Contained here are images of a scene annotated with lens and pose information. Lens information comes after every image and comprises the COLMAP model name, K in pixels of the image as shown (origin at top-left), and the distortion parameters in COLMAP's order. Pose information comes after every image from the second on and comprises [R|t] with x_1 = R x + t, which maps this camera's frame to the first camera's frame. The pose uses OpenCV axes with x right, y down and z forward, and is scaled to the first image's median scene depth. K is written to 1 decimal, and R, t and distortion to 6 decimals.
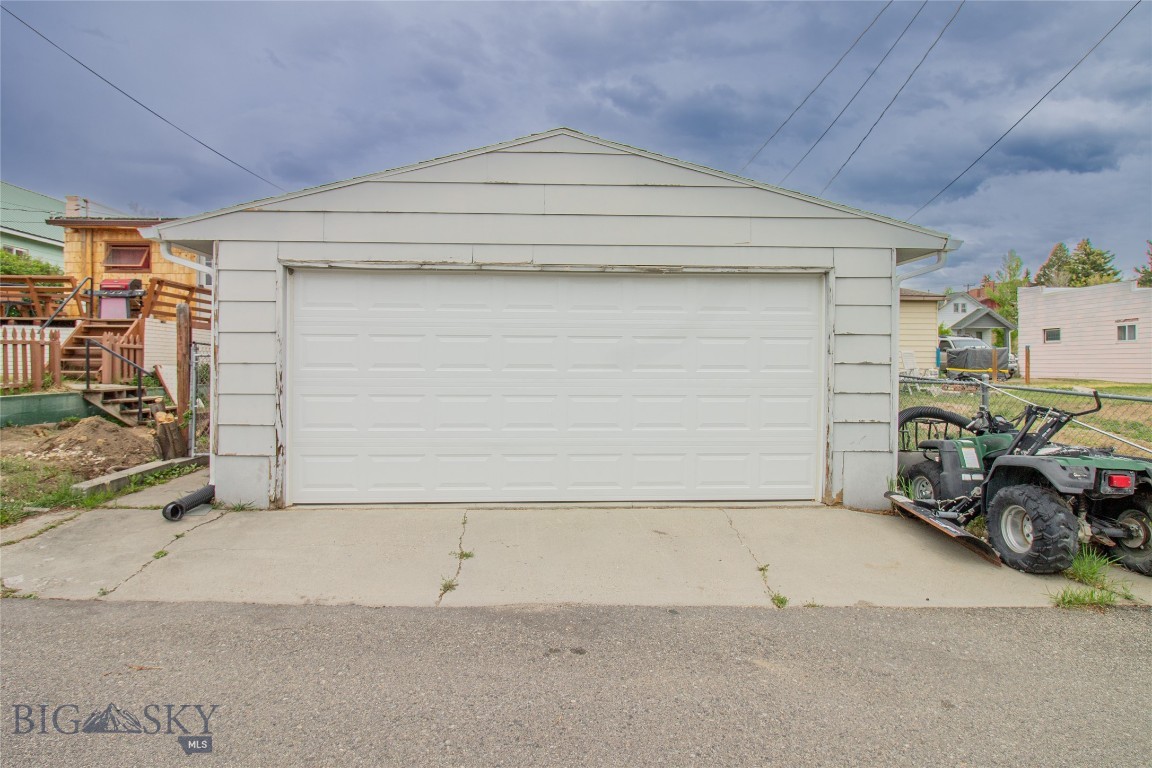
lens RADIAL K [[638.1, 0, 576.0], [0, 638.1, 384.0], [0, 0, 1]] dist [-0.004186, -0.001767]
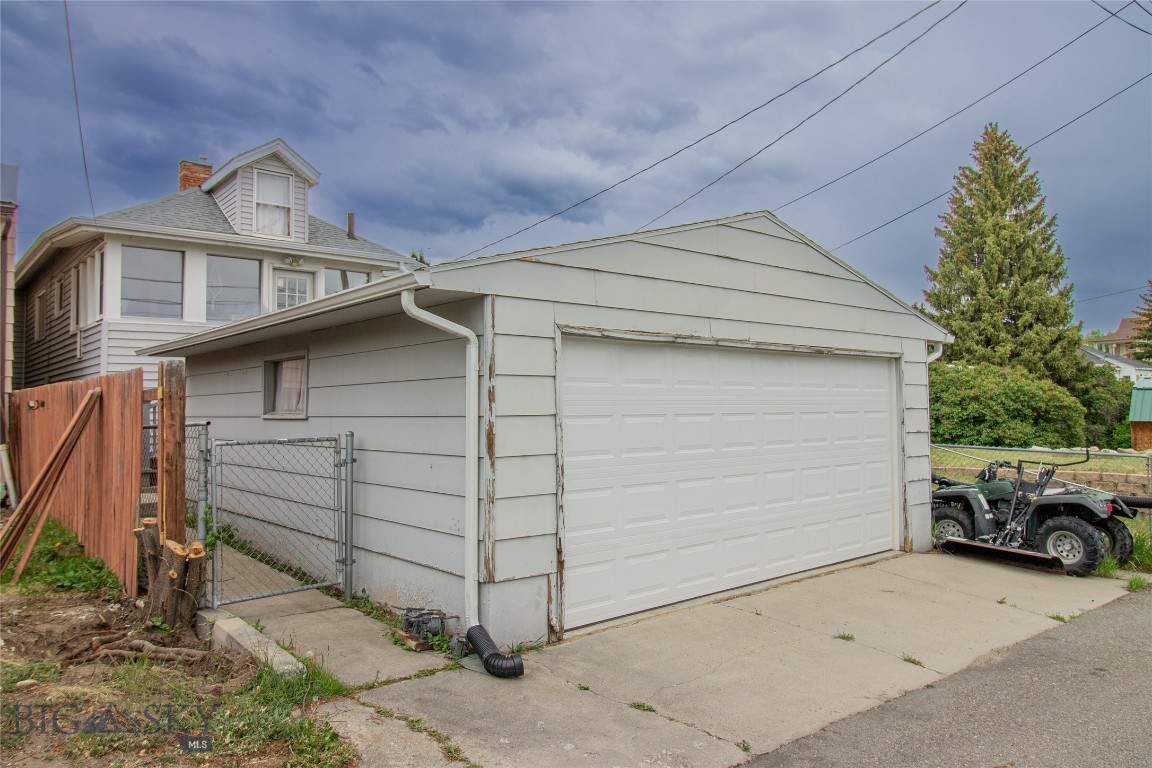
lens RADIAL K [[802.0, 0, 576.0], [0, 802.0, 384.0], [0, 0, 1]] dist [-0.001861, -0.003426]
pose [[0.786797, 0.008327, 0.617156, -1.061635], [0.035915, 0.997597, -0.059247, -0.058885], [-0.616166, 0.068780, 0.784607, 0.197025]]
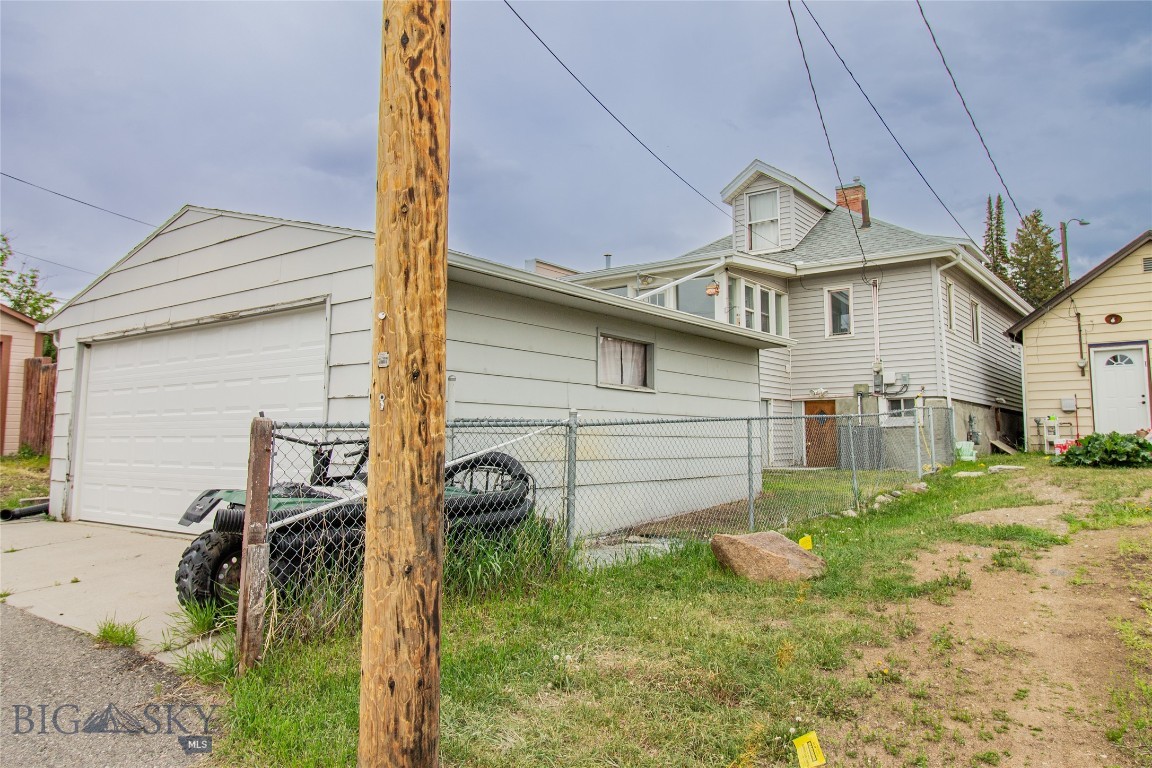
lens RADIAL K [[802.0, 0, 576.0], [0, 802.0, 384.0], [0, 0, 1]] dist [-0.001861, -0.003426]
pose [[0.772744, -0.049306, -0.632799, 1.447961], [-0.024549, 0.993910, -0.107421, 0.062830], [0.634242, 0.098544, 0.766828, 0.363340]]
